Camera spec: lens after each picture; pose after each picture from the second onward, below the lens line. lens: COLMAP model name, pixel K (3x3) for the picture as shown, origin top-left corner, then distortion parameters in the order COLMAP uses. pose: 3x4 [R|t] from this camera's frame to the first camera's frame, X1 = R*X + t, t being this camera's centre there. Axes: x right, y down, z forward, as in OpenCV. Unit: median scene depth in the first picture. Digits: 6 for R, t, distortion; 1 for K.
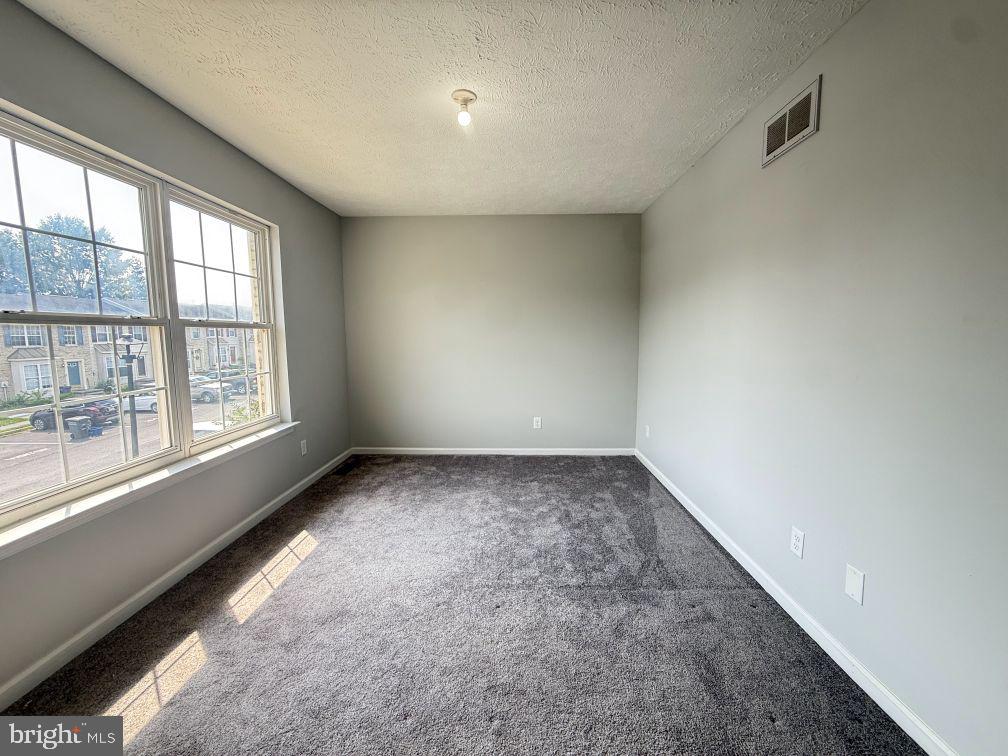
lens RADIAL K [[402.8, 0, 502.2], [0, 402.8, 376.8], [0, 0, 1]] dist [-0.000156, 0.000604]
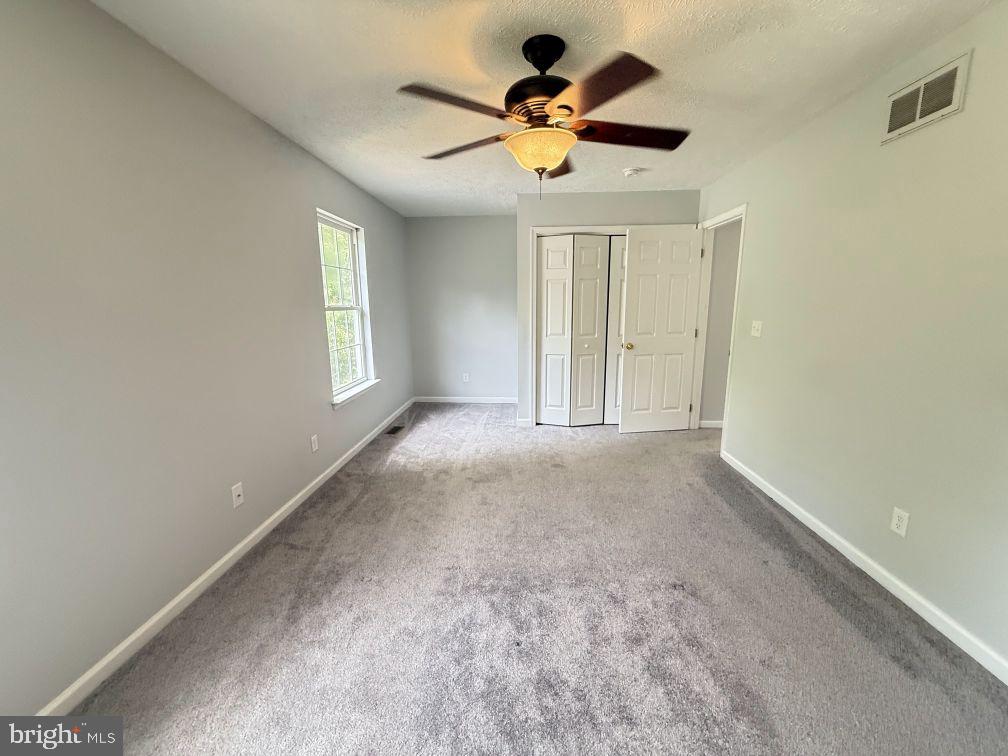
lens RADIAL K [[402.8, 0, 502.2], [0, 402.8, 376.8], [0, 0, 1]] dist [-0.000156, 0.000604]
pose [[0.999953, -0.008773, 0.004037, -0.291863], [0.008400, 0.996369, 0.084726, -0.060996], [-0.004766, -0.084688, 0.996396, -0.004586]]
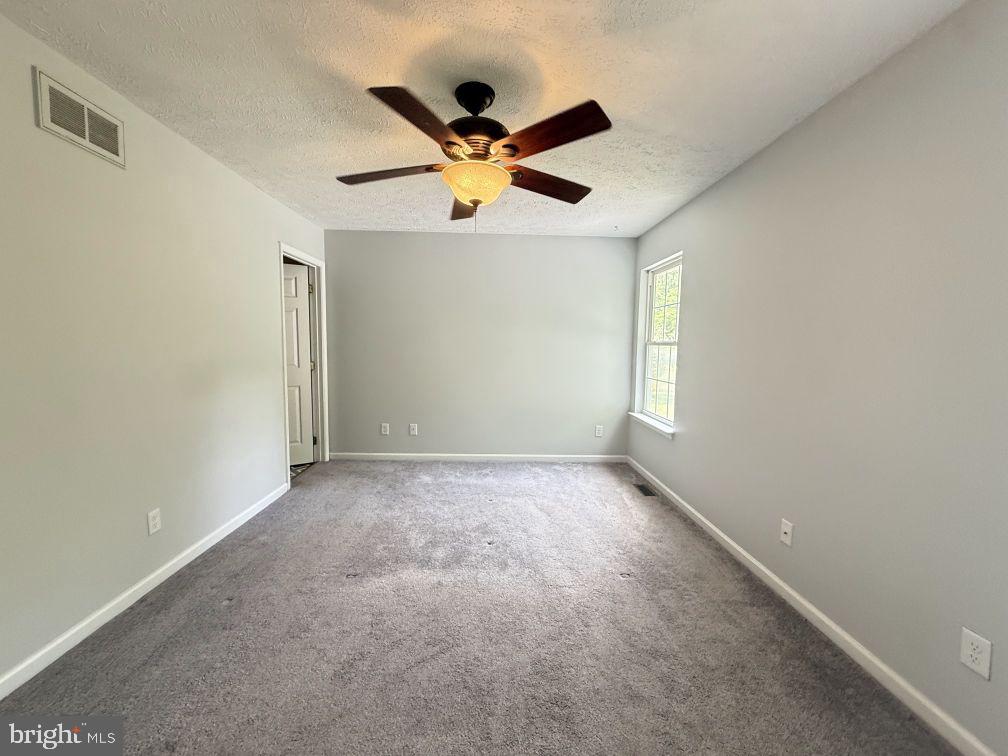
lens RADIAL K [[391.7, 0, 504.0], [0, 391.7, 378.0], [0, 0, 1]] dist [-0.000780, 0.000000]
pose [[-0.995510, -0.006467, -0.094435, -0.170272], [-0.024365, 0.981553, 0.189633, -0.236075], [0.091466, 0.191083, -0.977303, 2.062056]]
